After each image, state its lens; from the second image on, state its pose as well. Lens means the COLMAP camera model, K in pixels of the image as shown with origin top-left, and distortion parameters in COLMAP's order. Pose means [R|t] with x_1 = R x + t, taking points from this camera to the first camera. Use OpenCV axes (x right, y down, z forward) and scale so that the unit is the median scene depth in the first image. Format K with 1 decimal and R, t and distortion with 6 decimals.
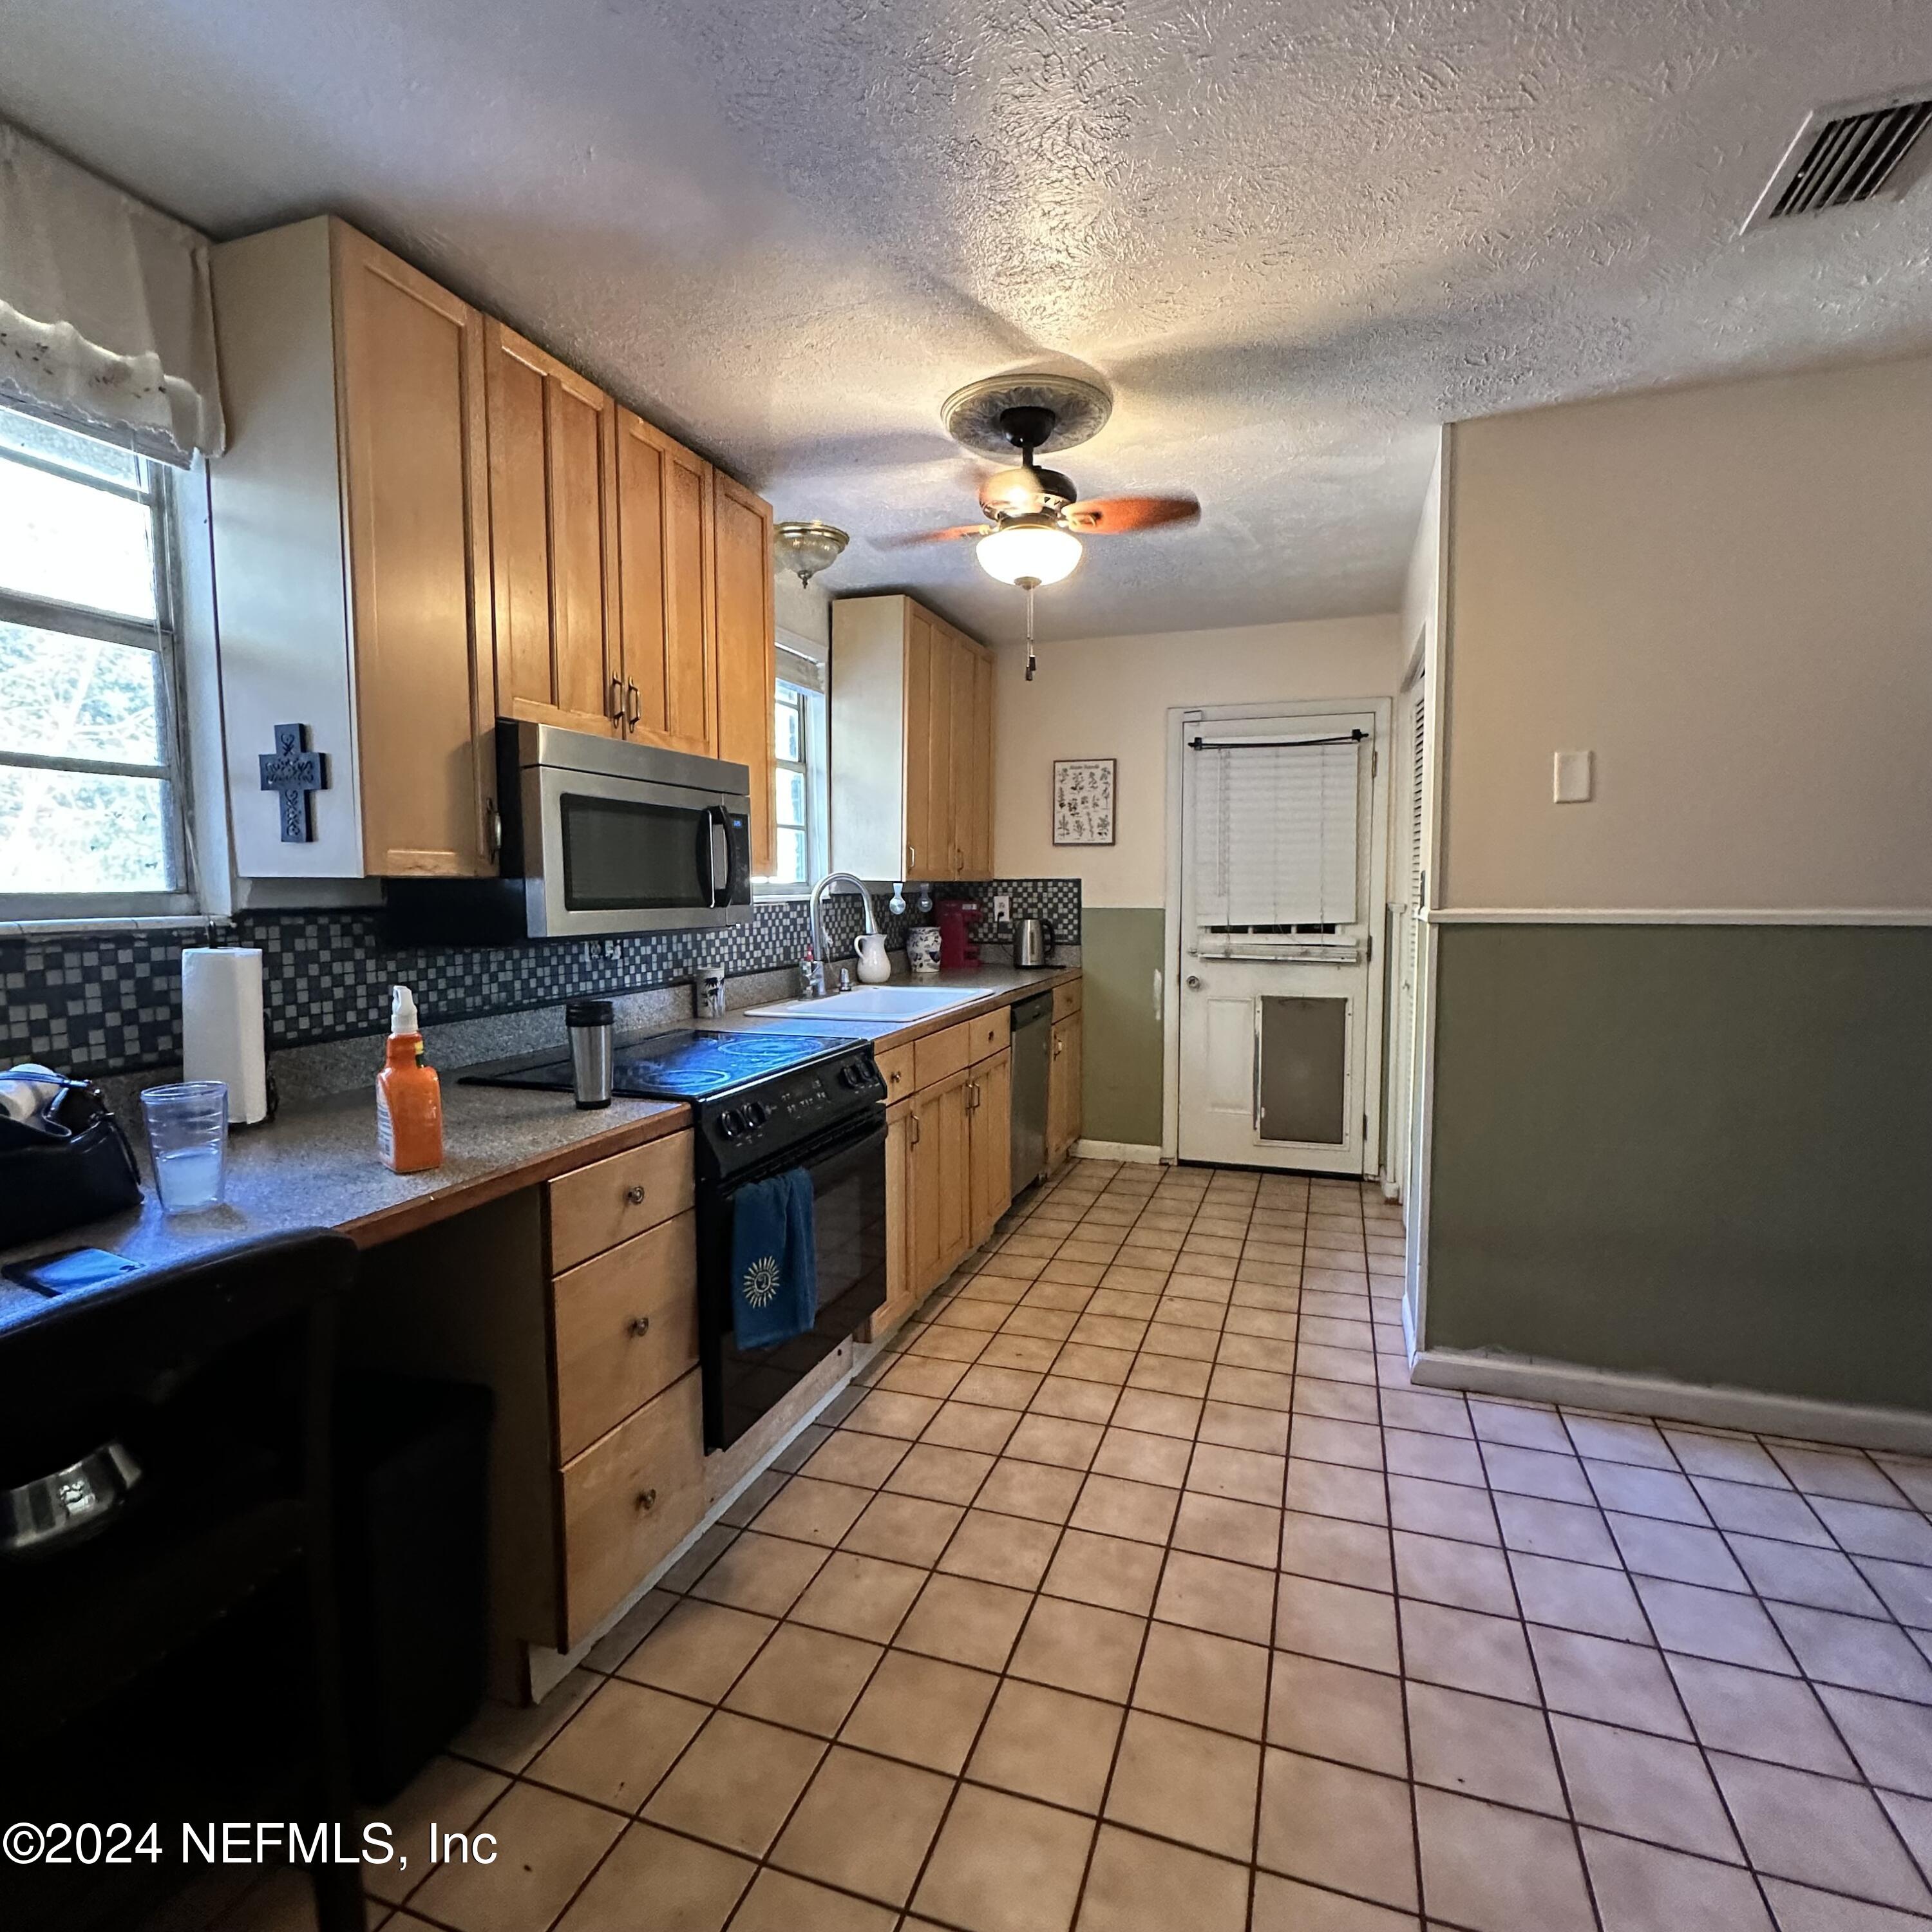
lens RADIAL K [[1038.0, 0, 970.6], [0, 1038.0, 958.1], [0, 0, 1]] dist [-0.005803, 0.000315]
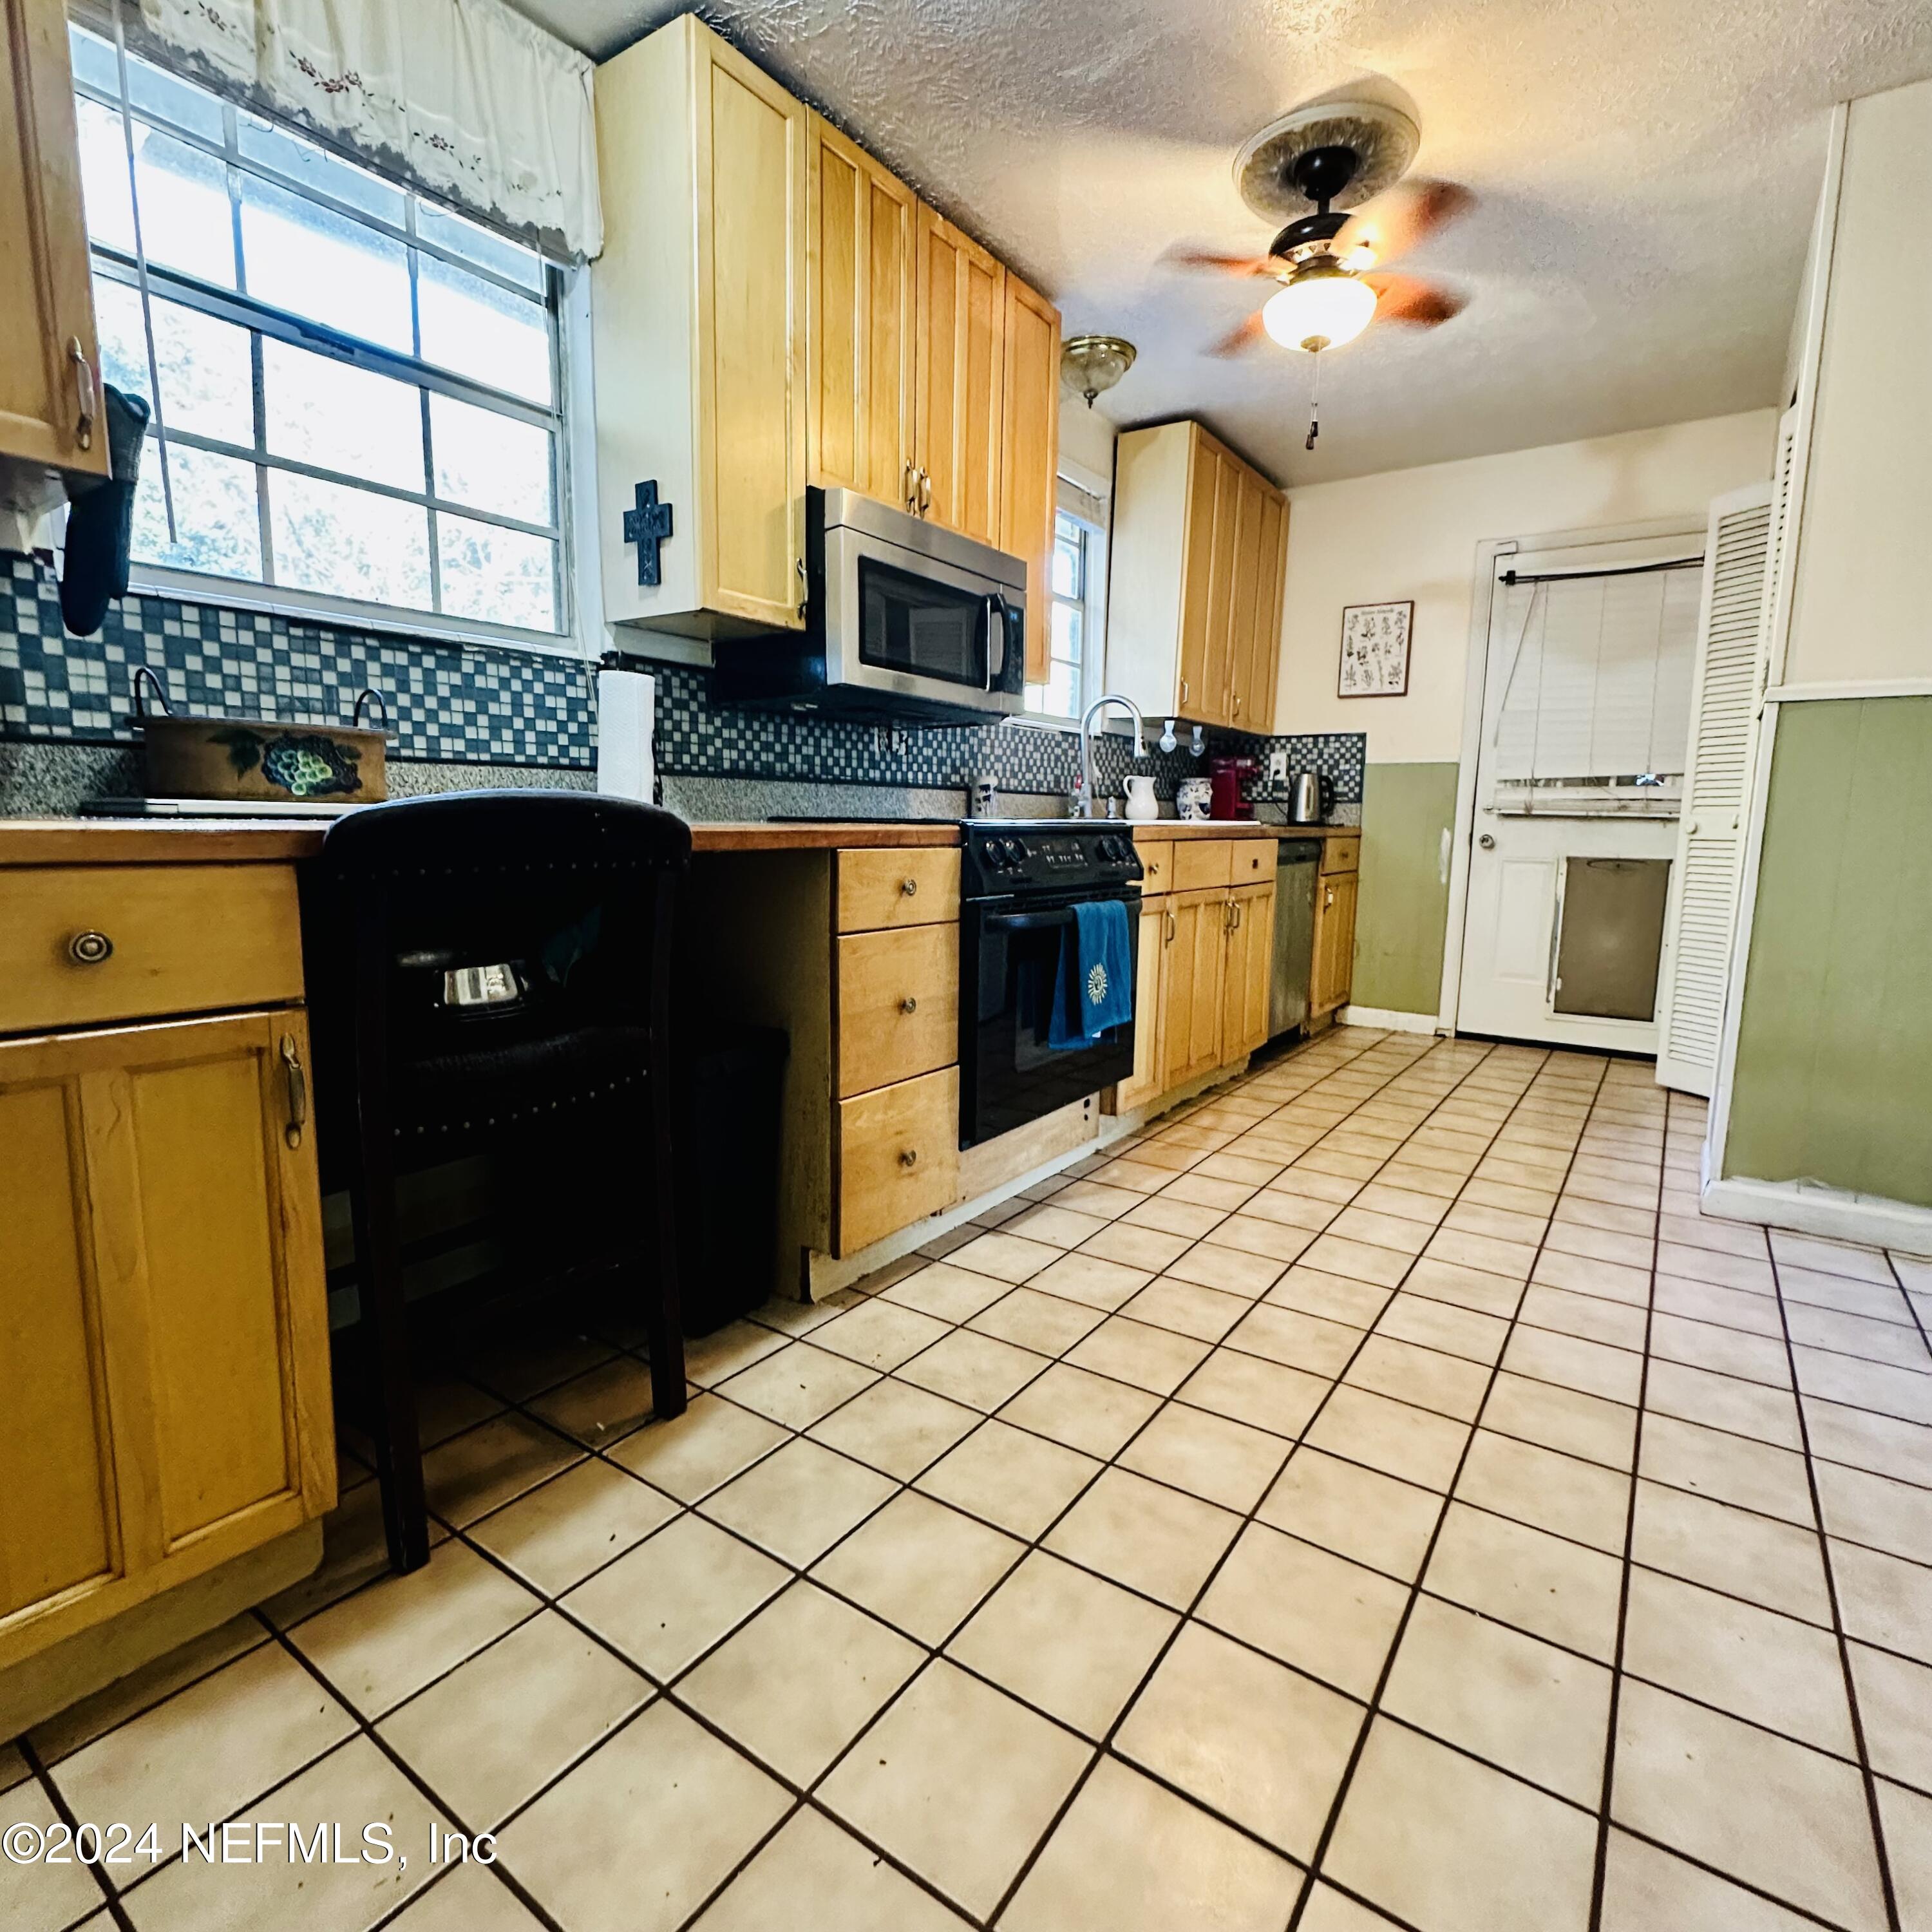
lens RADIAL K [[1038.0, 0, 961.8], [0, 1038.0, 972.7], [0, 0, 1]] dist [-0.005803, 0.000315]
pose [[0.962057, 0.056305, -0.266977, 0.030900], [-0.039024, 0.996811, 0.069599, 0.183984], [0.270044, -0.056540, 0.961186, -0.059967]]
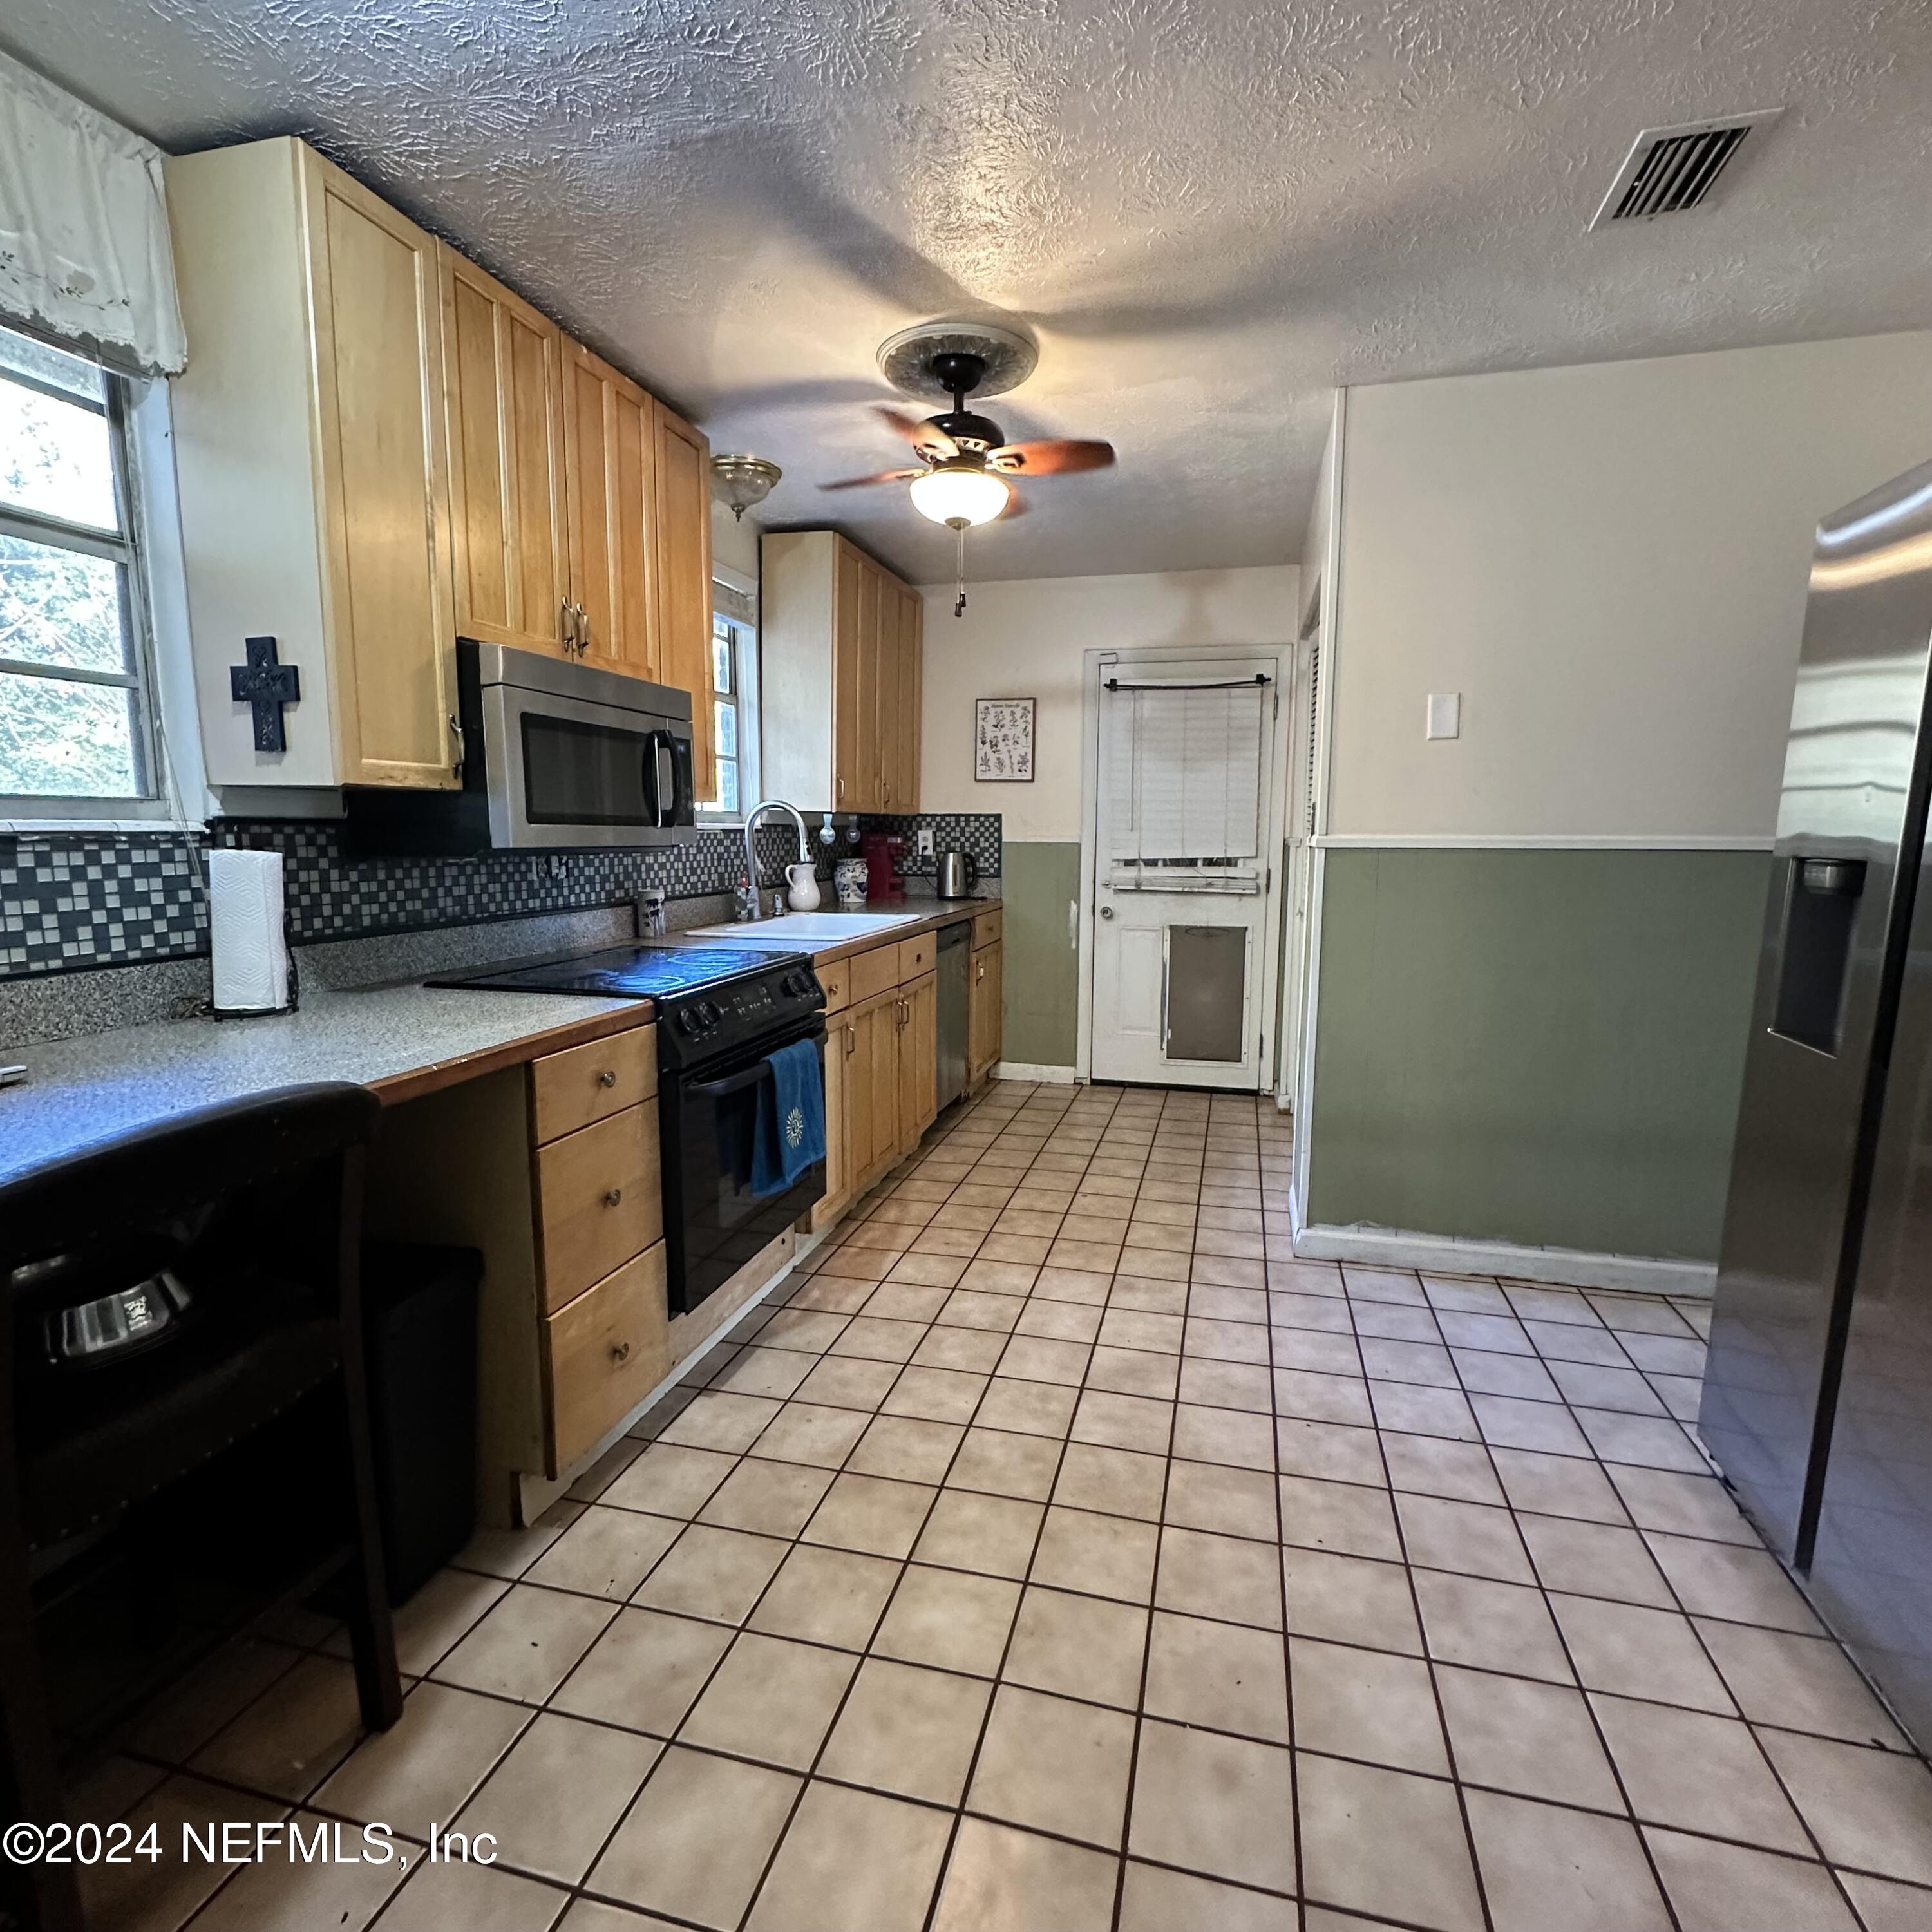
lens RADIAL K [[1038.0, 0, 972.8], [0, 1038.0, 963.3], [0, 0, 1]] dist [-0.005803, 0.000315]
pose [[0.996398, -0.002169, 0.084770, -0.022806], [-0.002437, 0.998528, 0.054192, 0.034583], [-0.084763, -0.054204, 0.994926, -0.092308]]
